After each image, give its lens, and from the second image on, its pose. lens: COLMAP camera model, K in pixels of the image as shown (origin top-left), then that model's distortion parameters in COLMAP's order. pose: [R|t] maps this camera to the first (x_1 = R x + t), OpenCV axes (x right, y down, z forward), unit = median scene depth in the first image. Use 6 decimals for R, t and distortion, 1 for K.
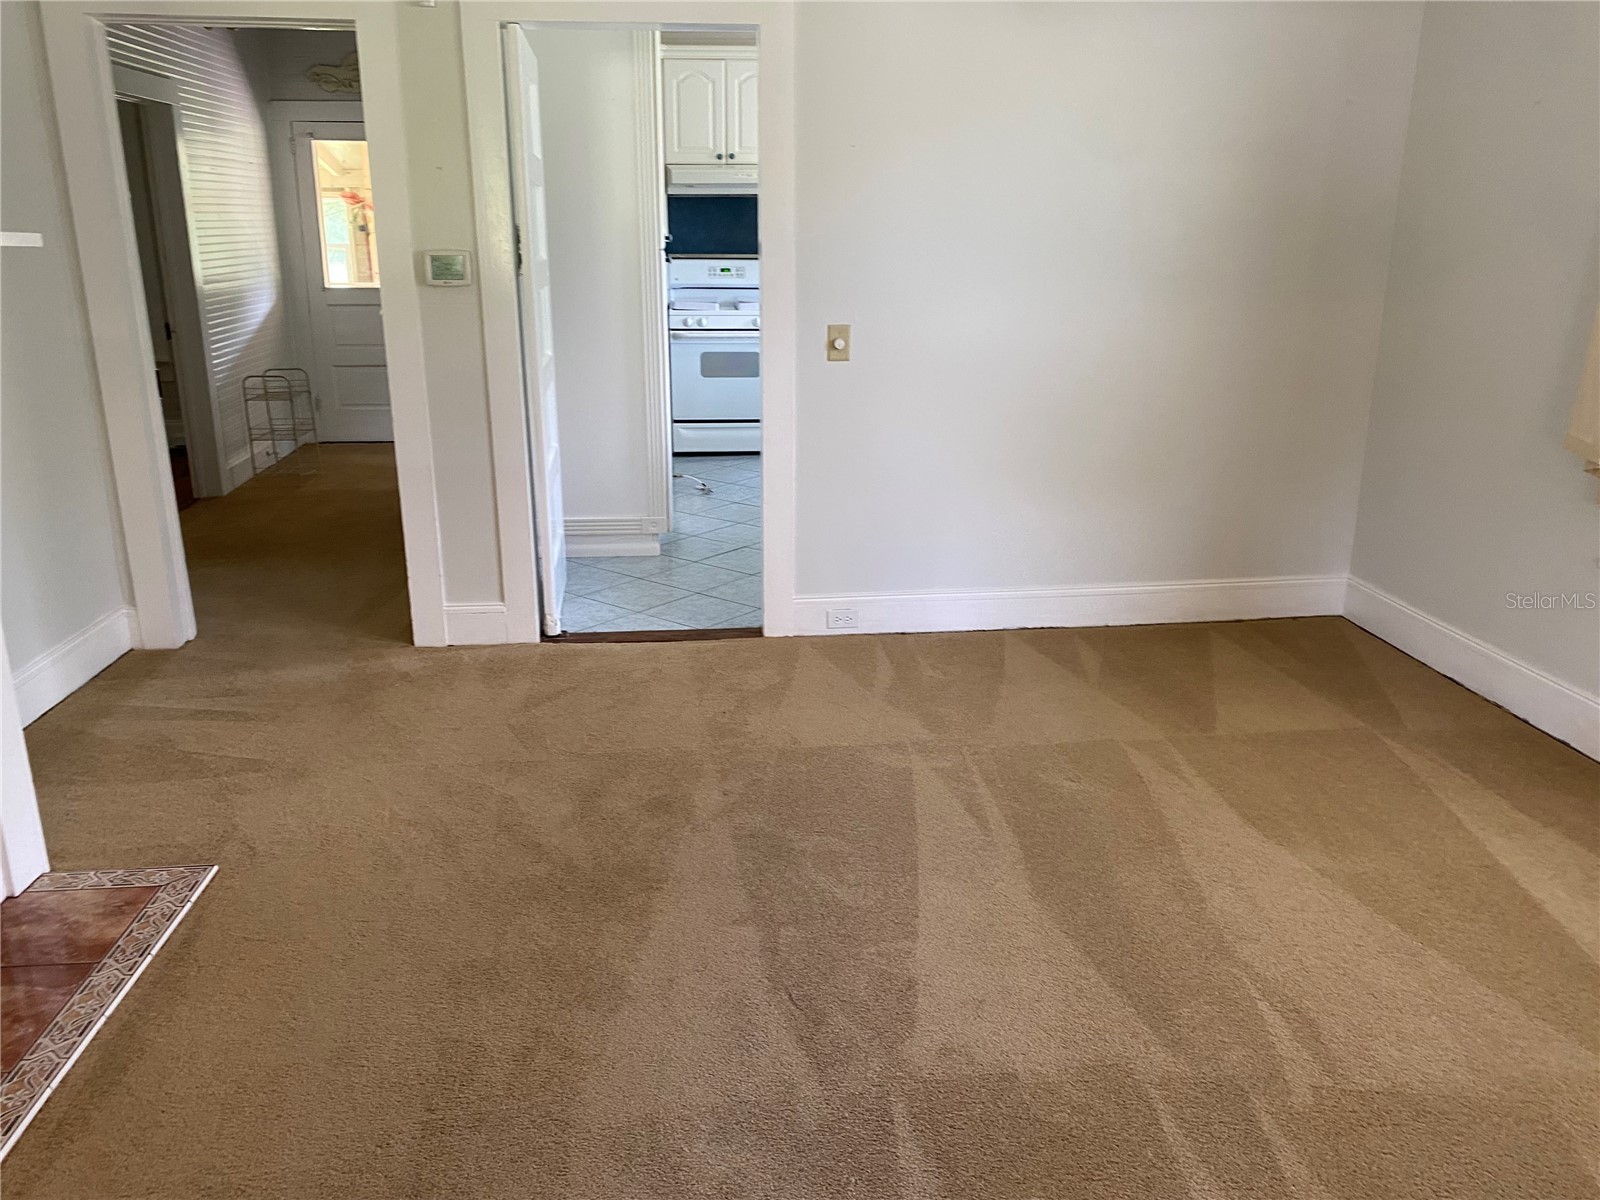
lens RADIAL K [[1198.5, 0, 798.8], [0, 1198.5, 605.1], [0, 0, 1]] dist [0.107113, -0.145613]
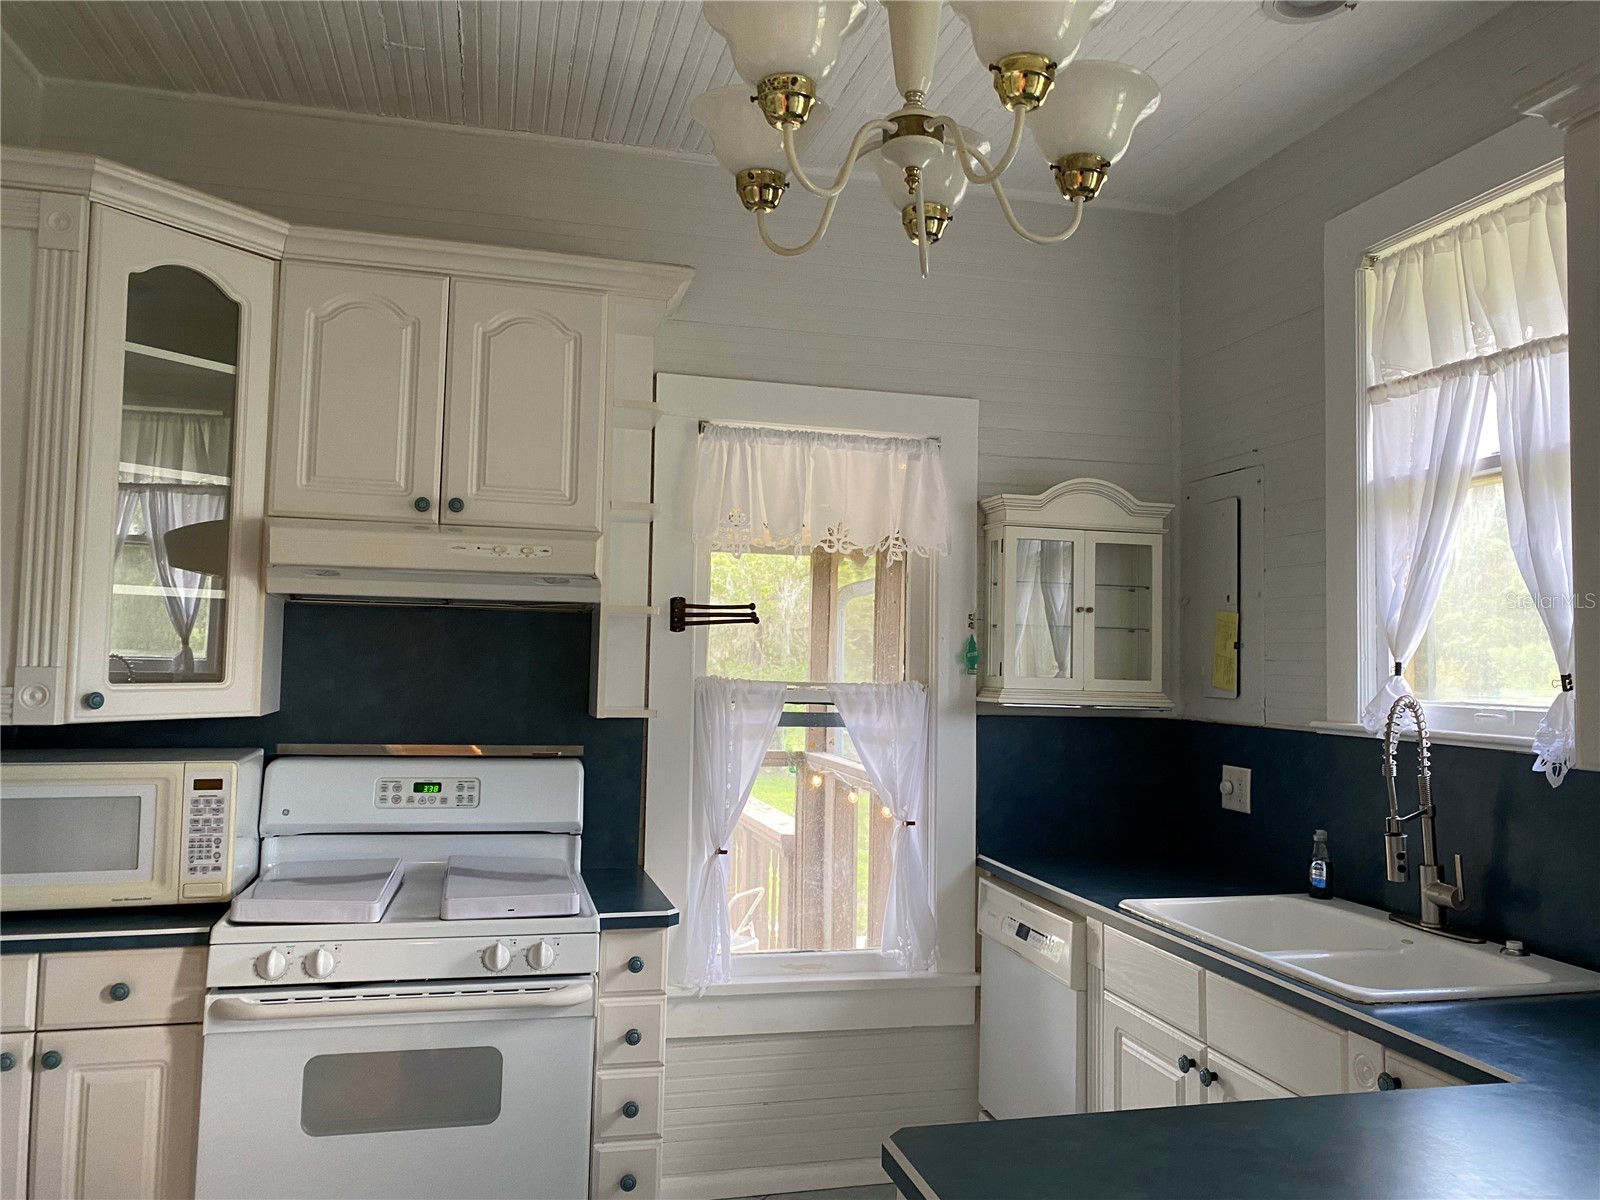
lens RADIAL K [[1244.8, 0, 810.0], [0, 1244.8, 607.6], [0, 0, 1]] dist [0.009975, 0.008949]
pose [[0.987010, 0.032424, 0.157350, -0.011078], [0.023202, 0.940385, -0.339318, -0.362563], [-0.158972, 0.338562, 0.927418, 1.117194]]
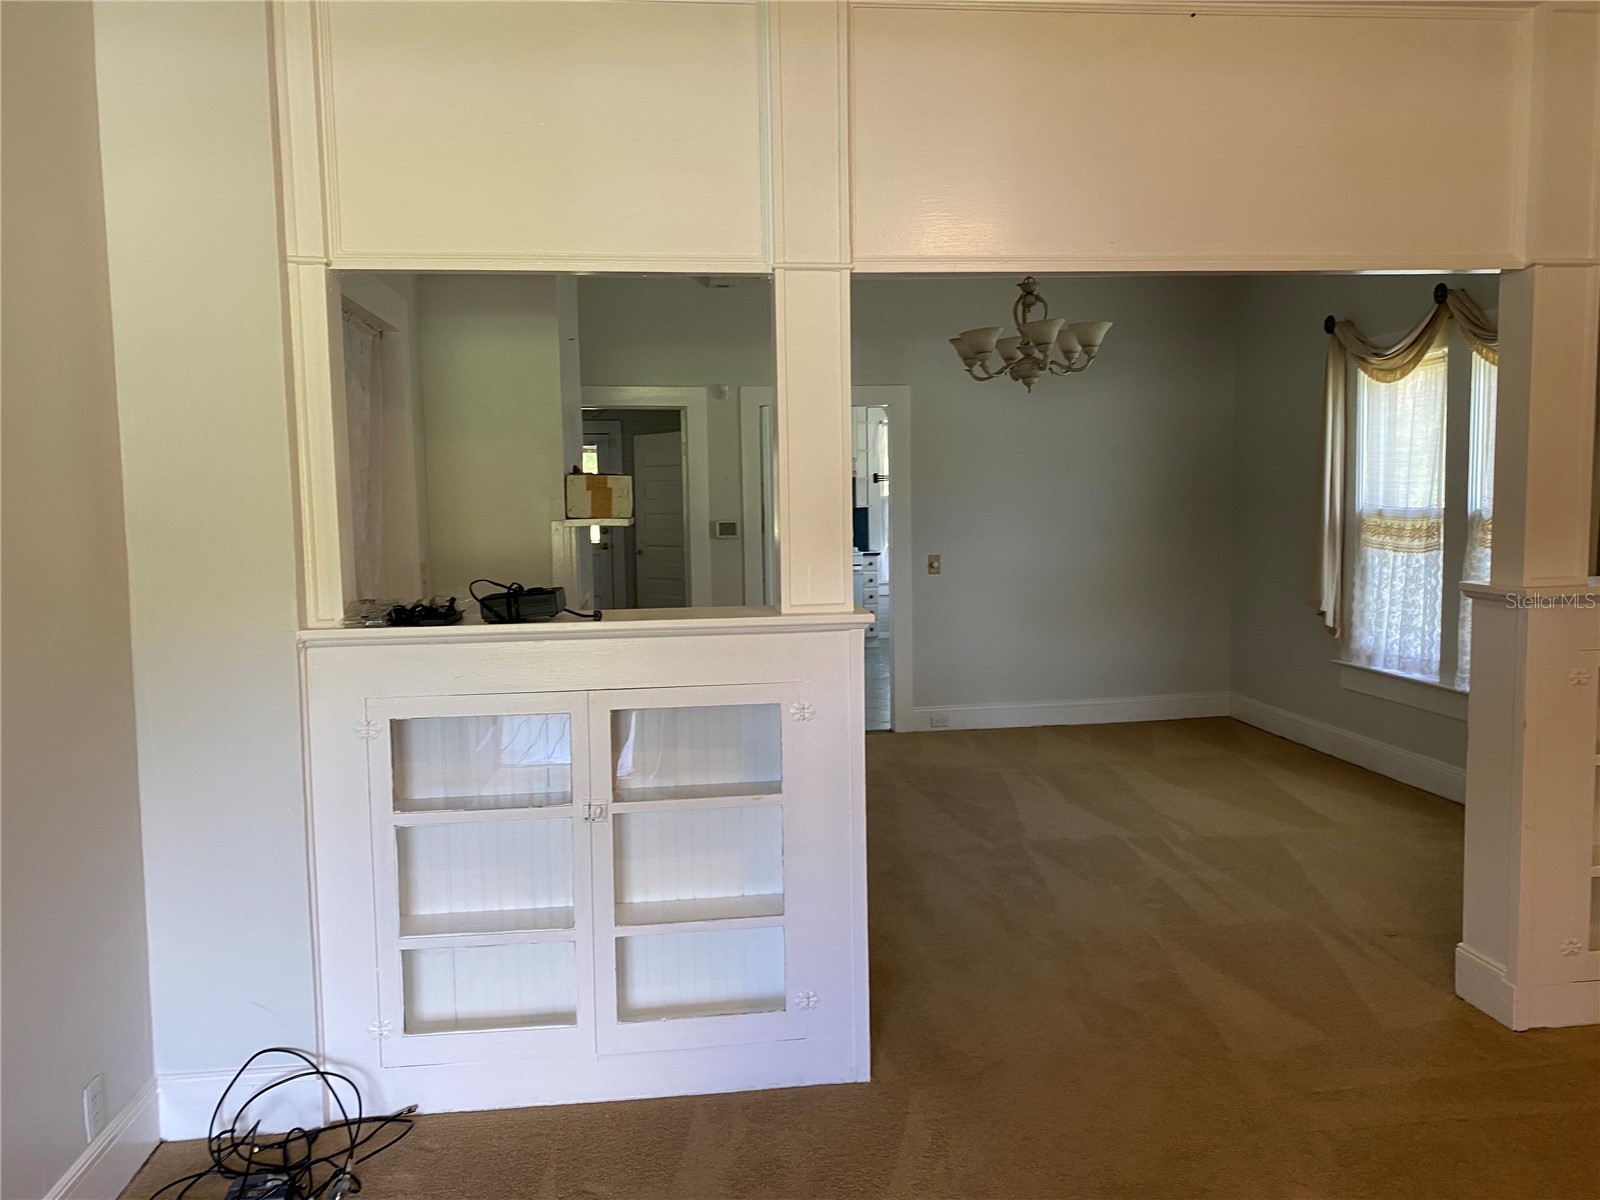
lens RADIAL K [[1236.6, 0, 792.8], [0, 1236.6, 595.8], [0, 0, 1]] dist [0.006964, -0.004225]
pose [[0.999565, -0.020027, 0.021634, -0.219724], [0.024145, 0.977193, -0.210976, 0.213866], [-0.016915, 0.211406, 0.977252, -0.795069]]
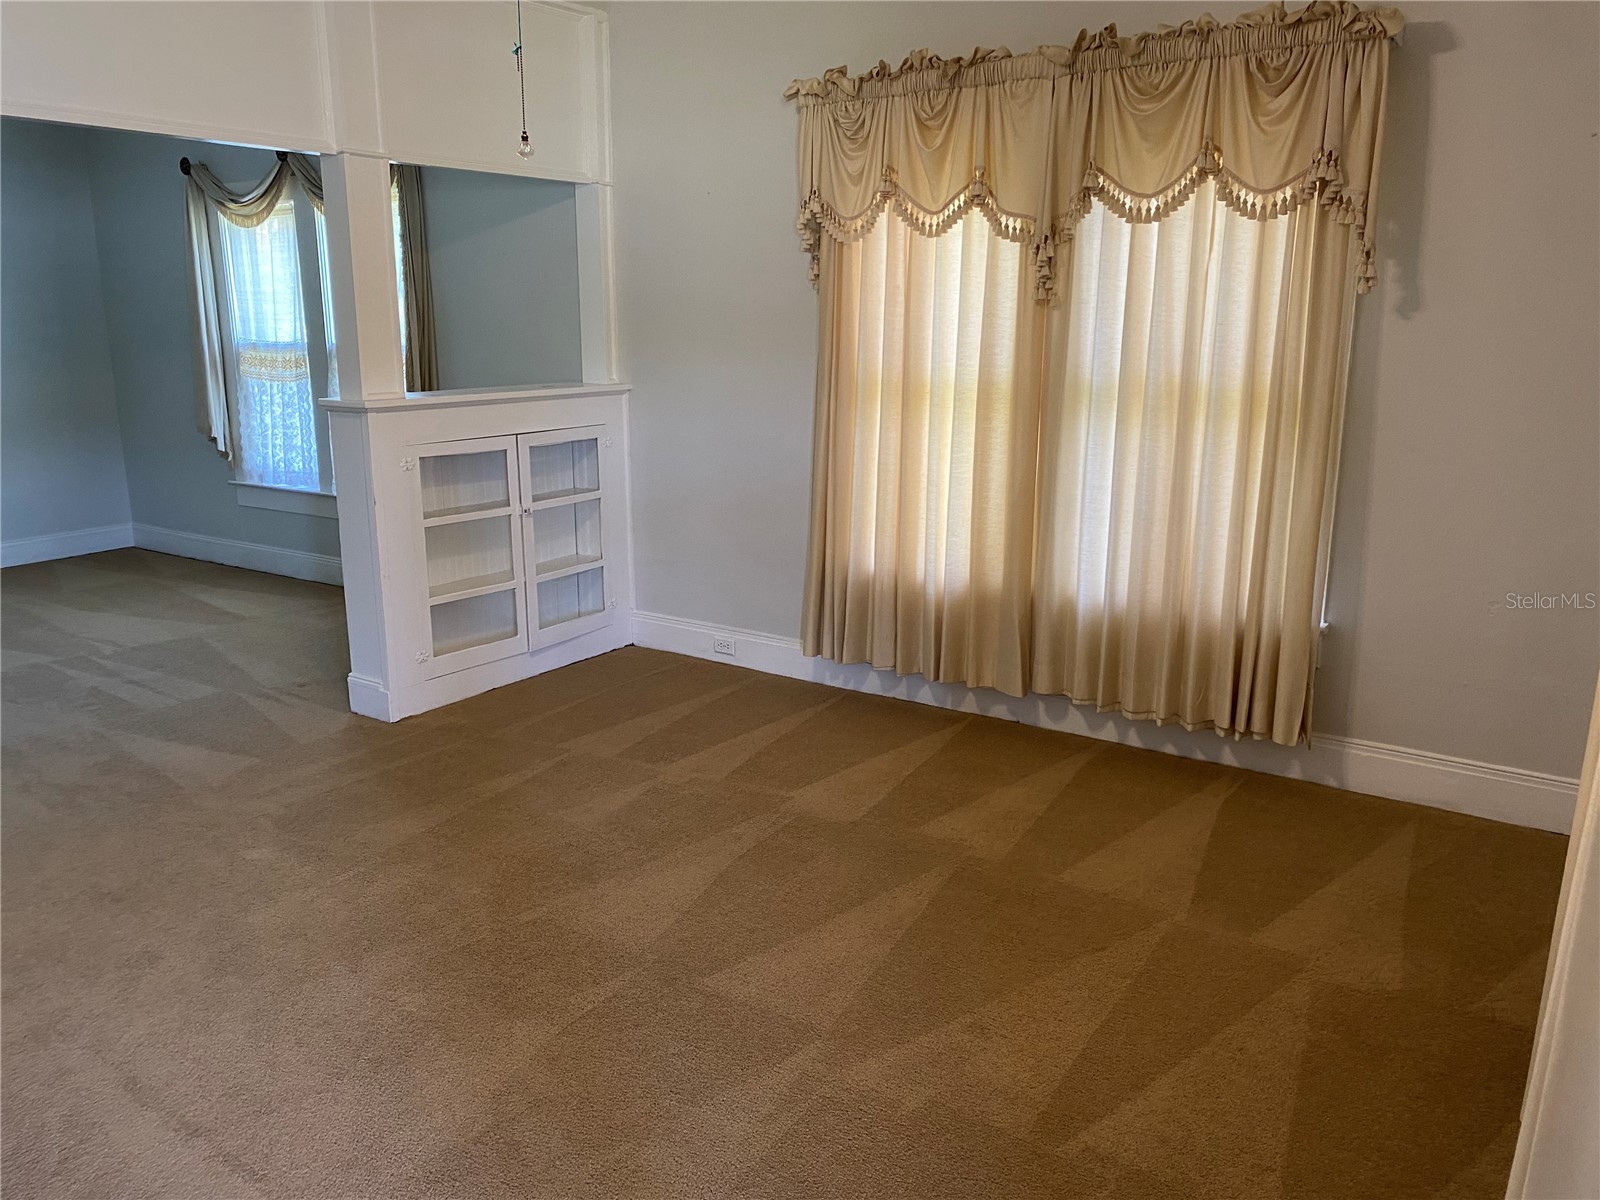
lens RADIAL K [[1244.8, 0, 810.0], [0, 1244.8, 607.6], [0, 0, 1]] dist [0.009975, 0.008949]
pose [[0.641883, -0.172111, 0.747237, -0.324300], [0.222566, 0.974351, 0.033236, 0.277602], [-0.733792, 0.144976, 0.663726, -1.003388]]
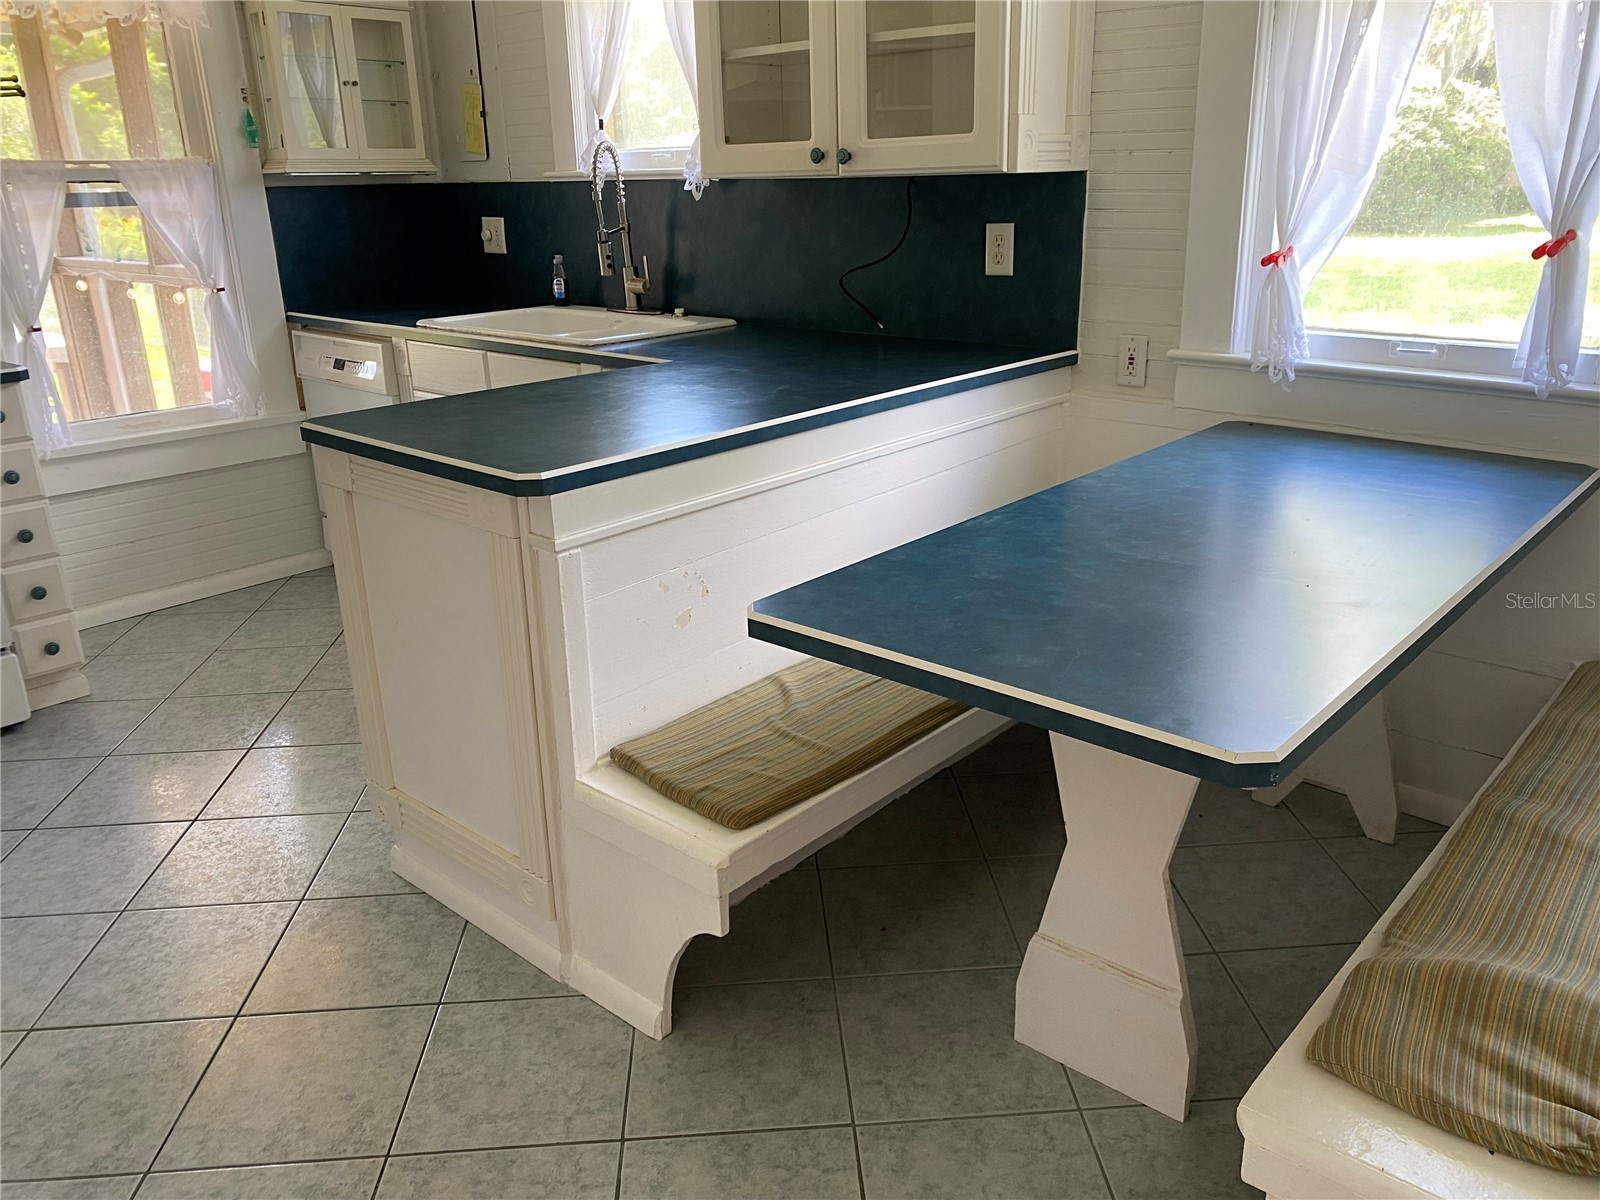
lens RADIAL K [[1236.6, 0, 792.8], [0, 1236.6, 595.8], [0, 0, 1]] dist [0.006964, -0.004225]
pose [[0.749190, -0.220809, 0.624466, -0.118989], [0.213919, 0.972935, 0.087381, -0.272310], [-0.626859, 0.068120, 0.776149, 0.947627]]
